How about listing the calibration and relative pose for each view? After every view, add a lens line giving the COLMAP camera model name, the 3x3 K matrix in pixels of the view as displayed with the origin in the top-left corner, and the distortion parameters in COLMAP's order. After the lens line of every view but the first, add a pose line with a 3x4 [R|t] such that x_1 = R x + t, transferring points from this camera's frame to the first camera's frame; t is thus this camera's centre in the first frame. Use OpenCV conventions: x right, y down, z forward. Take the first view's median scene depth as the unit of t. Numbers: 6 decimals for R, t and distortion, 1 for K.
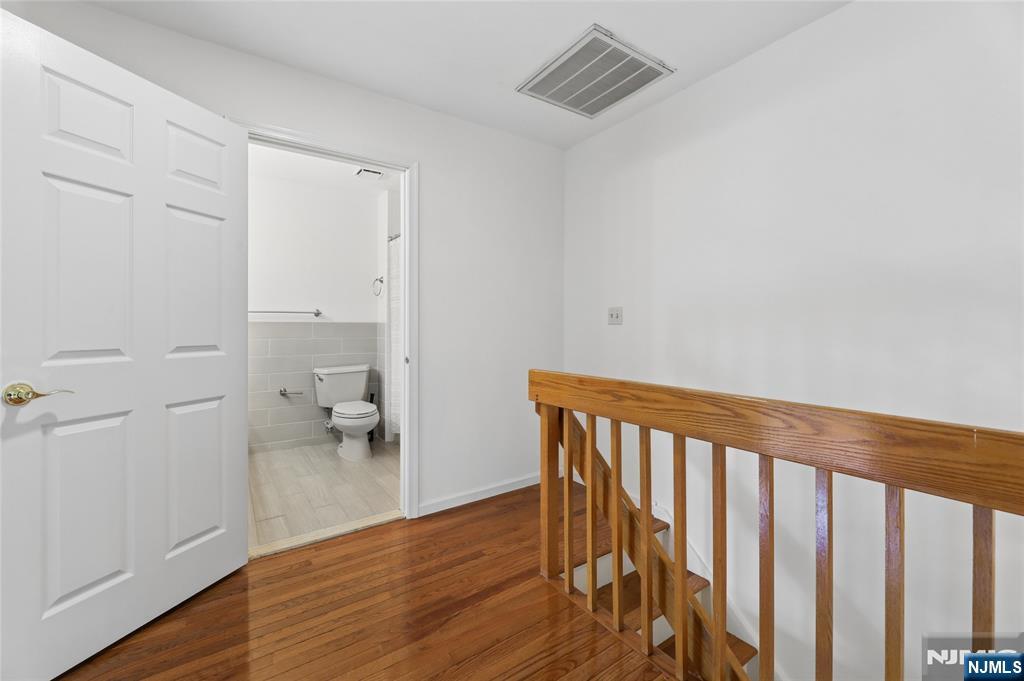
lens RADIAL K [[419.6, 0, 509.4], [0, 419.6, 329.1], [0, 0, 1]] dist [-0.001356, -0.000239]
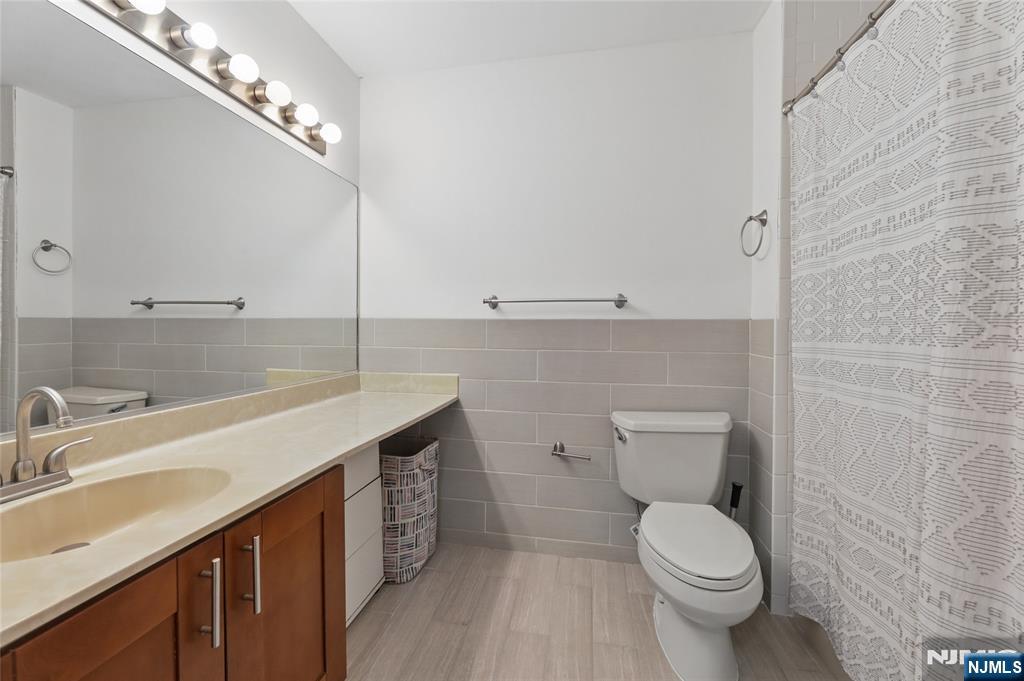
lens RADIAL K [[419.6, 0, 509.4], [0, 419.6, 329.1], [0, 0, 1]] dist [-0.001356, -0.000239]
pose [[0.706593, 0.007274, -0.707582, -0.195380], [-0.009720, 0.999953, 0.000574, -0.003725], [0.707553, 0.006472, 0.706631, 0.548207]]
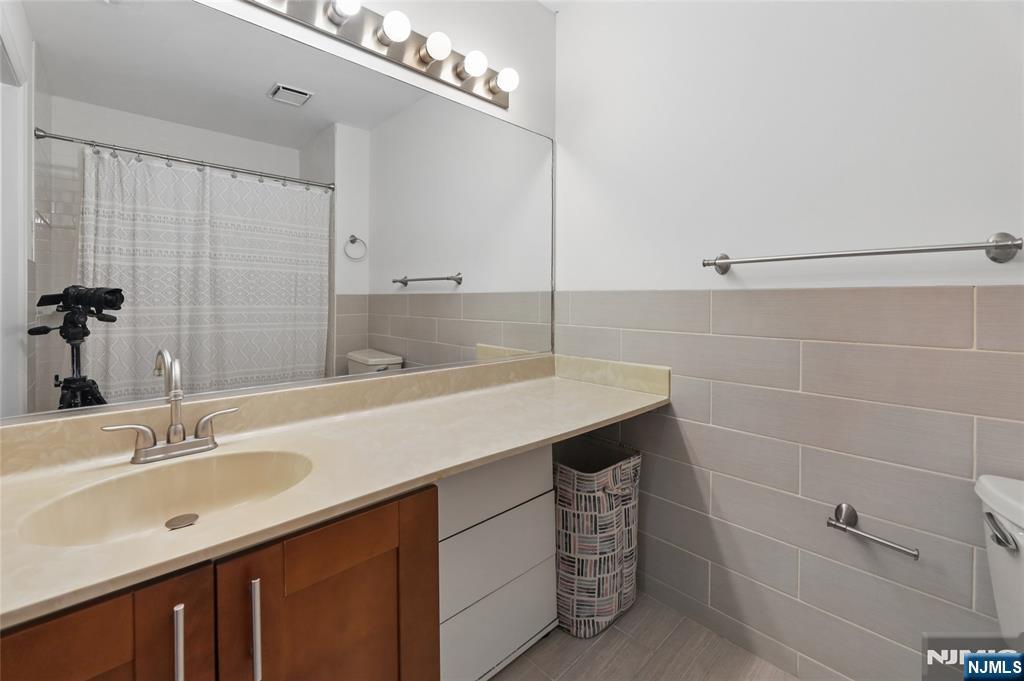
lens RADIAL K [[411.7, 0, 508.7], [0, 411.7, 308.6], [0, 0, 1]] dist [-0.021133, -0.000213]
pose [[0.144057, 0.003896, -0.989562, -0.281365], [0.002976, 0.999986, 0.004370, 0.001798], [0.989565, -0.003574, 0.144043, 0.693475]]
